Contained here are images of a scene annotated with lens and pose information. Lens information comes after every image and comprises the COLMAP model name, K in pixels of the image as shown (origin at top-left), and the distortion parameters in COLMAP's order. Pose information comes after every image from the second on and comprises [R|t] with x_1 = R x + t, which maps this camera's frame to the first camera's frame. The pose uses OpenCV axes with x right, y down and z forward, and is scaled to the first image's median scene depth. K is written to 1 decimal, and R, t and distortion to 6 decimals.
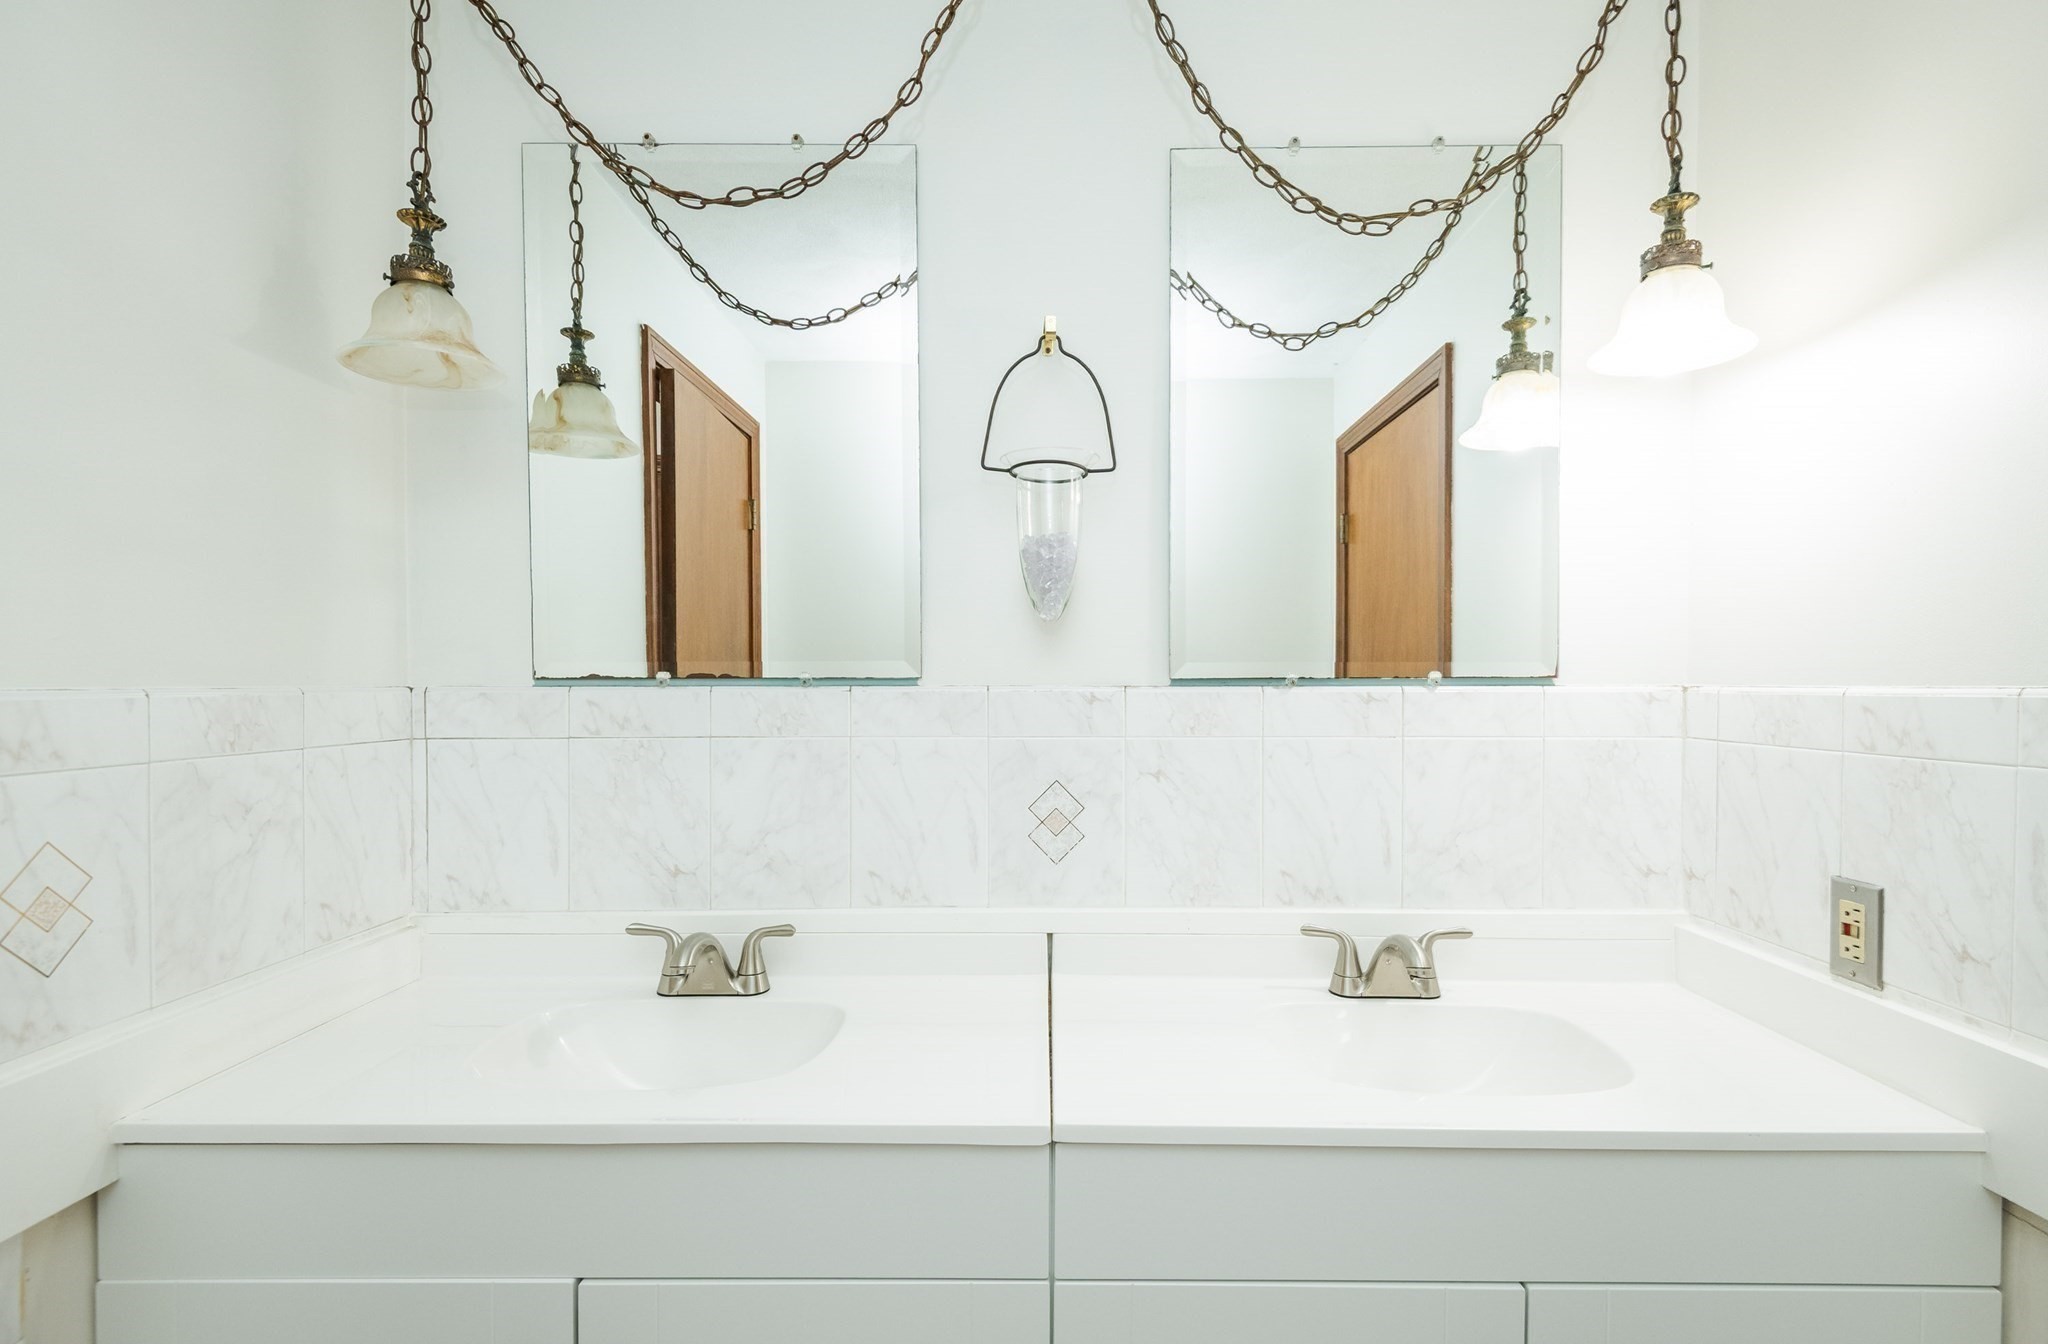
lens RADIAL K [[947.0, 0, 1031.1], [0, 947.0, 705.1], [0, 0, 1]] dist [0.055069, -0.042816]
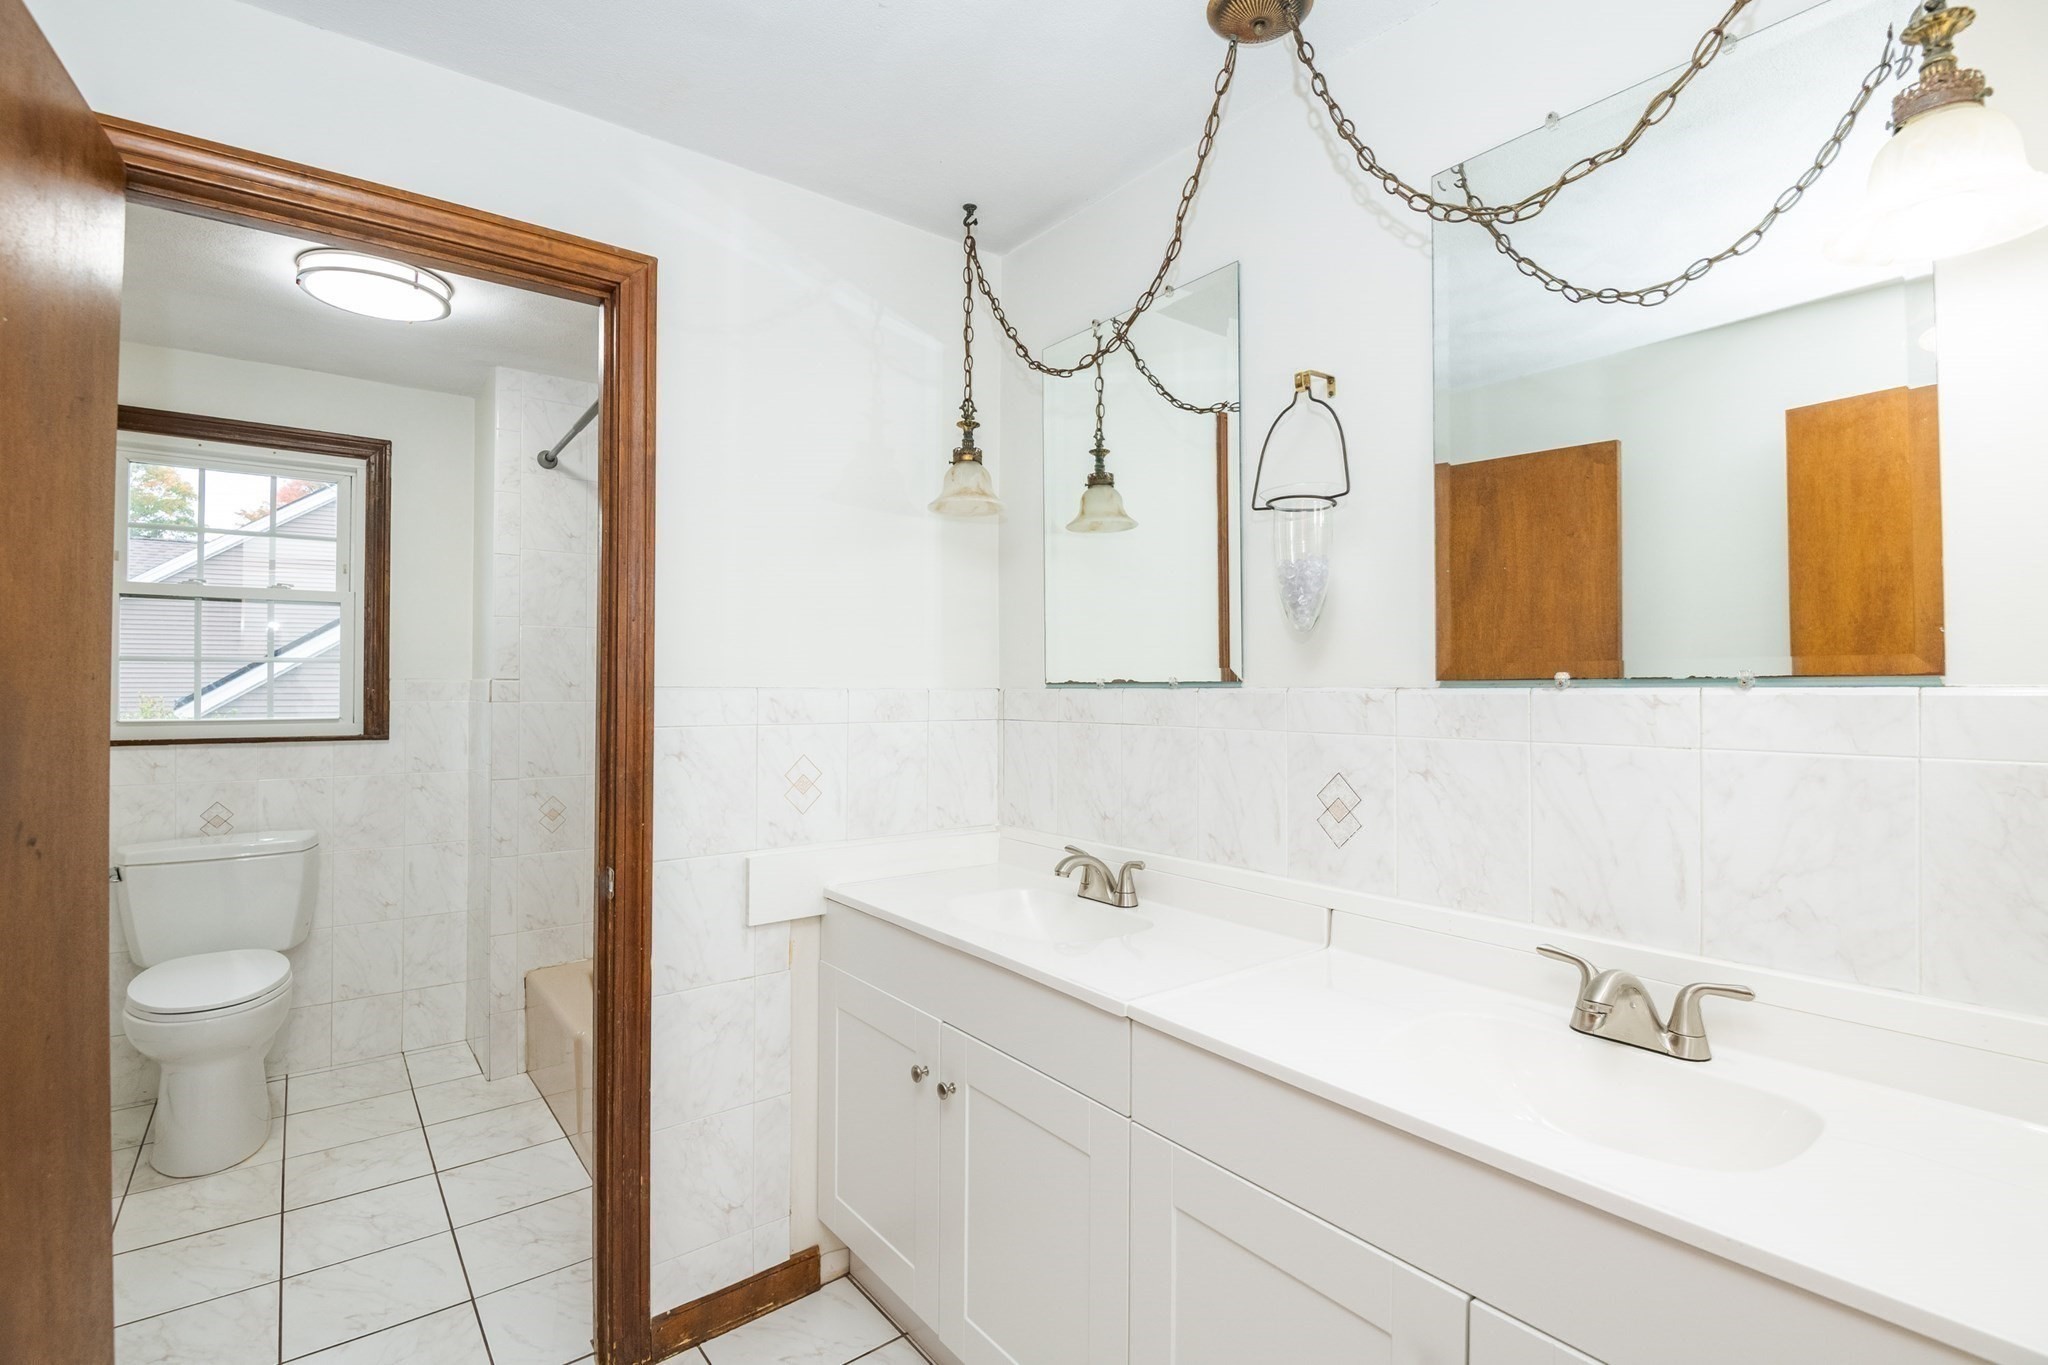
lens RADIAL K [[954.7, 0, 1026.7], [0, 954.7, 693.5], [0, 0, 1]] dist [0.018777, -0.028398]
pose [[0.604709, 0.003850, -0.796437, 0.699297], [-0.022596, 0.999669, -0.012325, 0.008819], [0.796126, 0.025449, 0.604596, 0.028146]]
